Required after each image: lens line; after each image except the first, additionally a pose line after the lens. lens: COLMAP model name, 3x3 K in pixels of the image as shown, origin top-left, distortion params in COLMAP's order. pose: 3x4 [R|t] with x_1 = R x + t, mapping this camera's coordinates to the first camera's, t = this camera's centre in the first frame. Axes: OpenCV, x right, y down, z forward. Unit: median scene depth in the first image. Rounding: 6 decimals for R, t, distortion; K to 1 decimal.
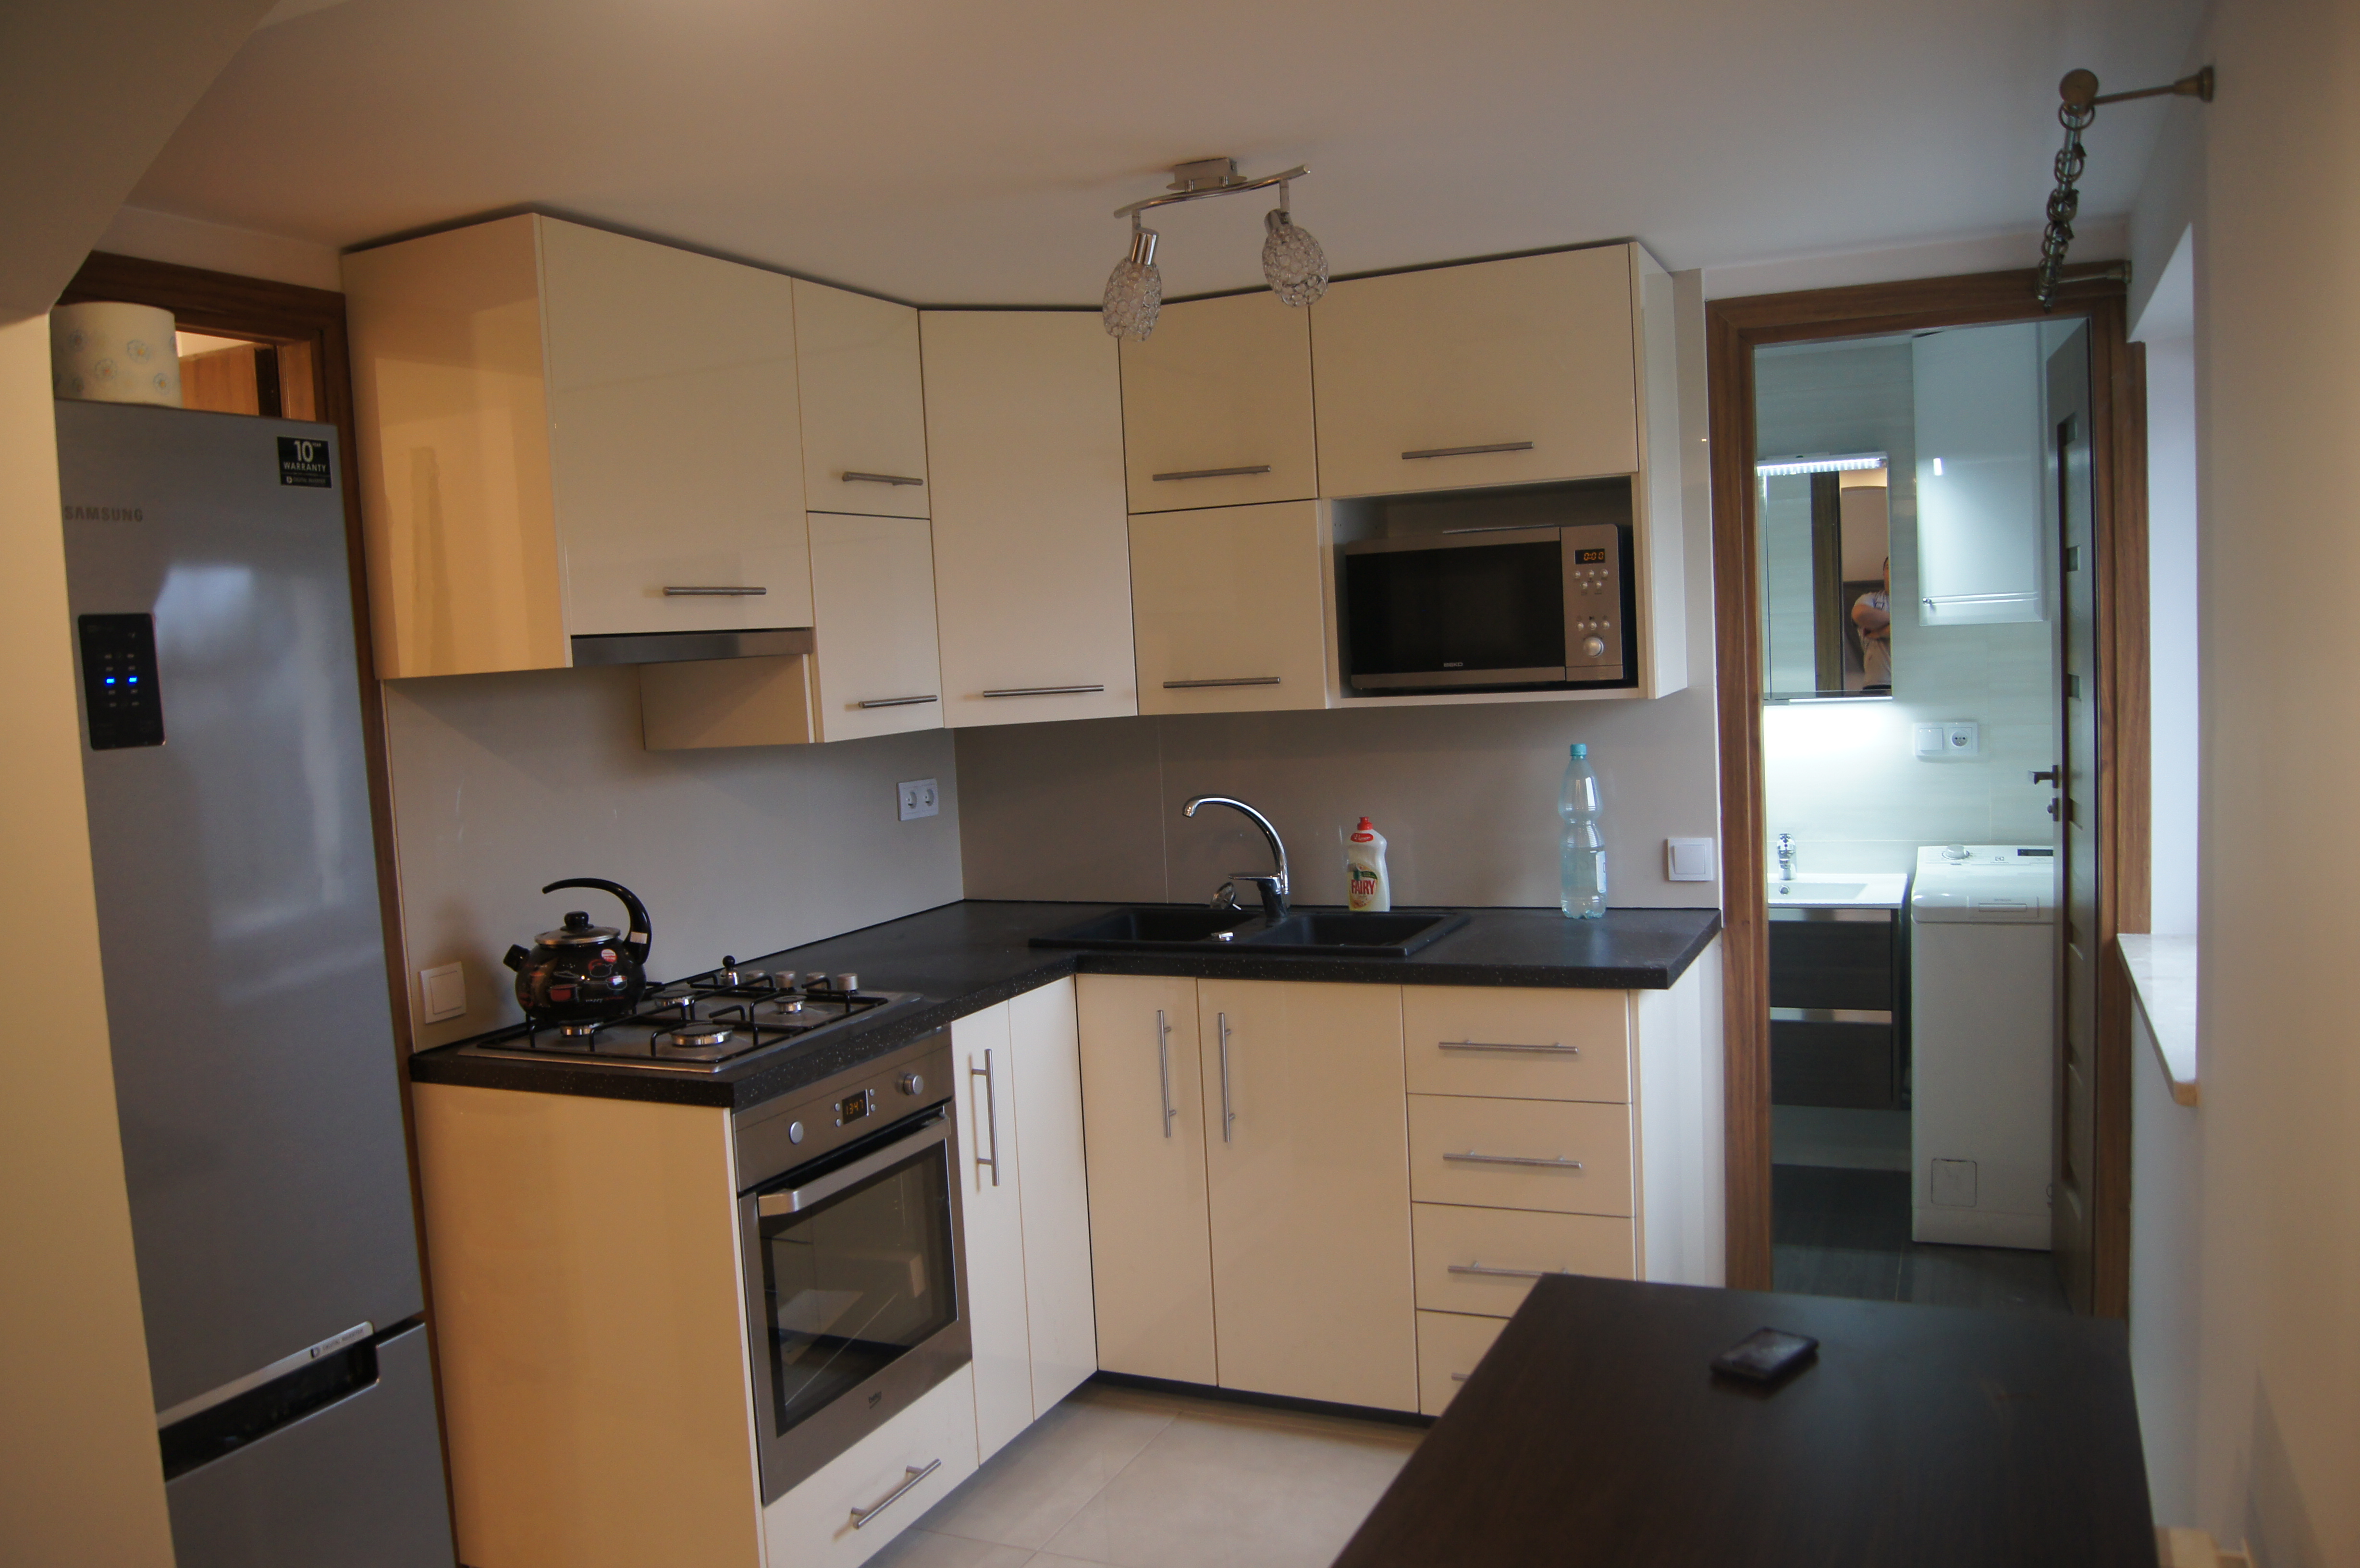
lens RADIAL K [[1793.6, 0, 1180.0], [0, 1793.6, 784.0], [0, 0, 1]] dist [-0.077359, 0.001847]
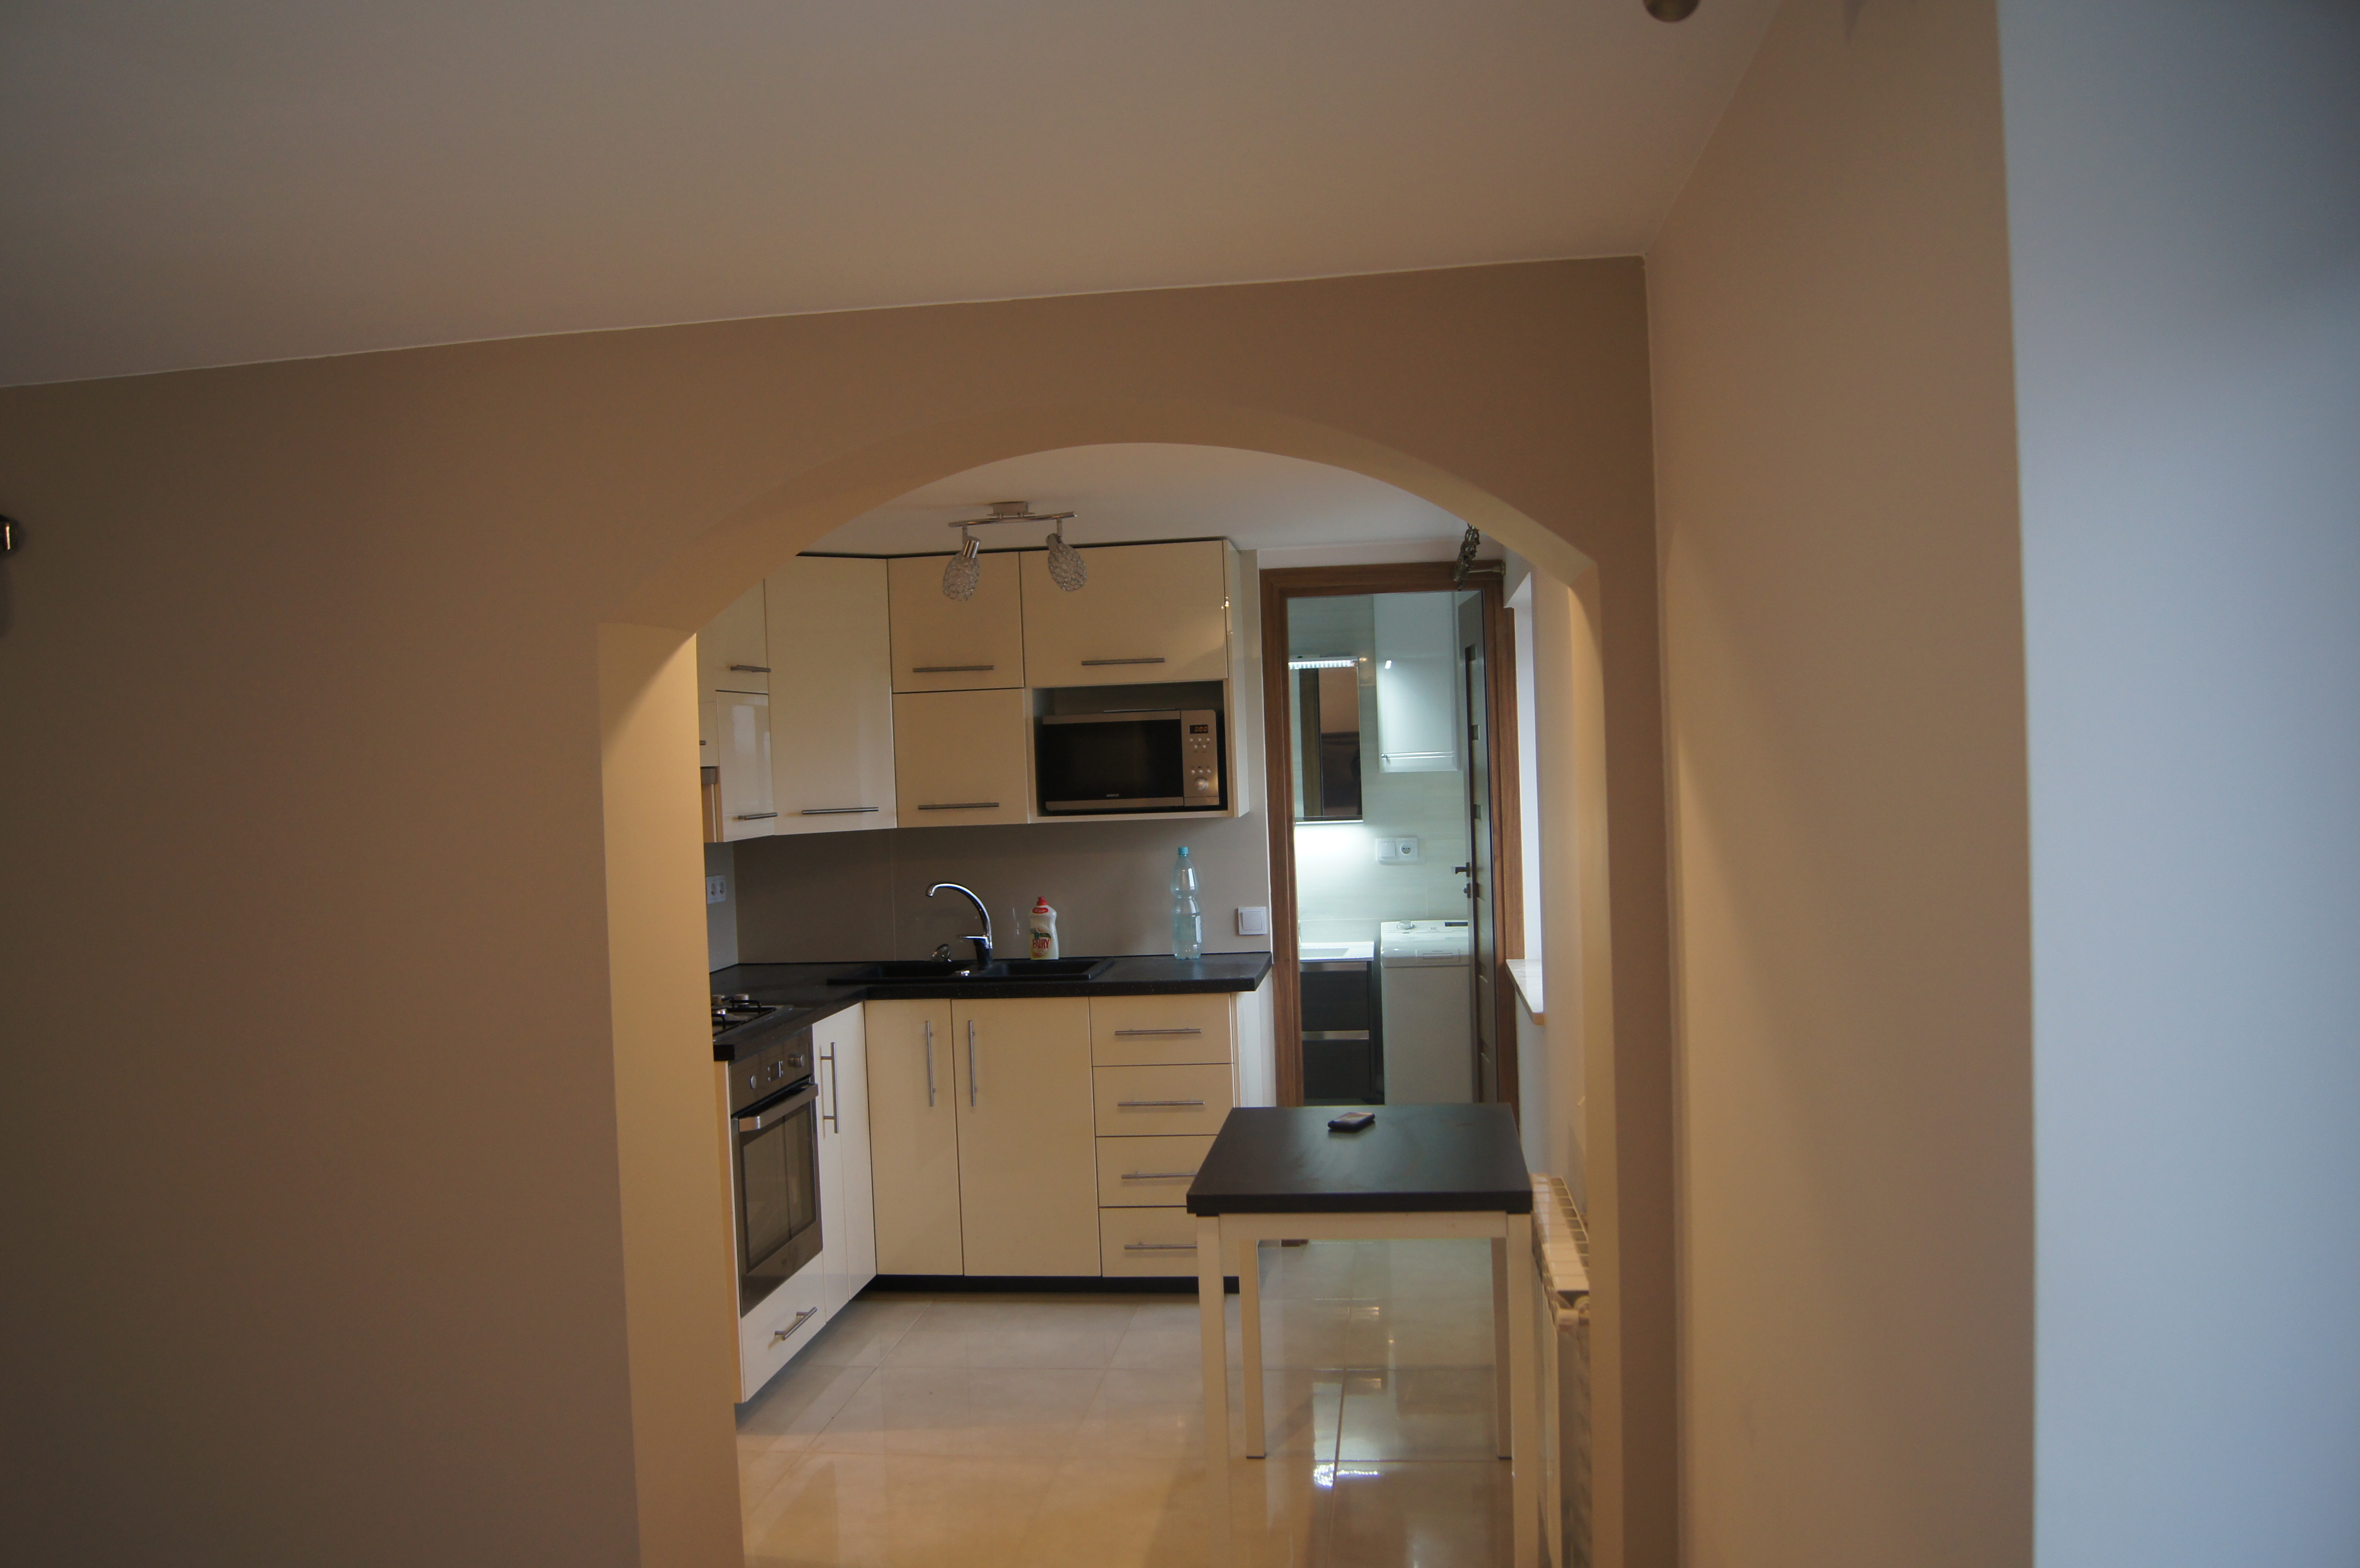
lens RADIAL K [[1793.6, 0, 1180.0], [0, 1793.6, 784.0], [0, 0, 1]] dist [-0.077359, 0.001847]
pose [[0.953928, 0.010686, 0.299845, -0.255916], [0.012566, 0.997066, -0.075509, 0.041905], [-0.299772, 0.075798, 0.950995, -0.504367]]
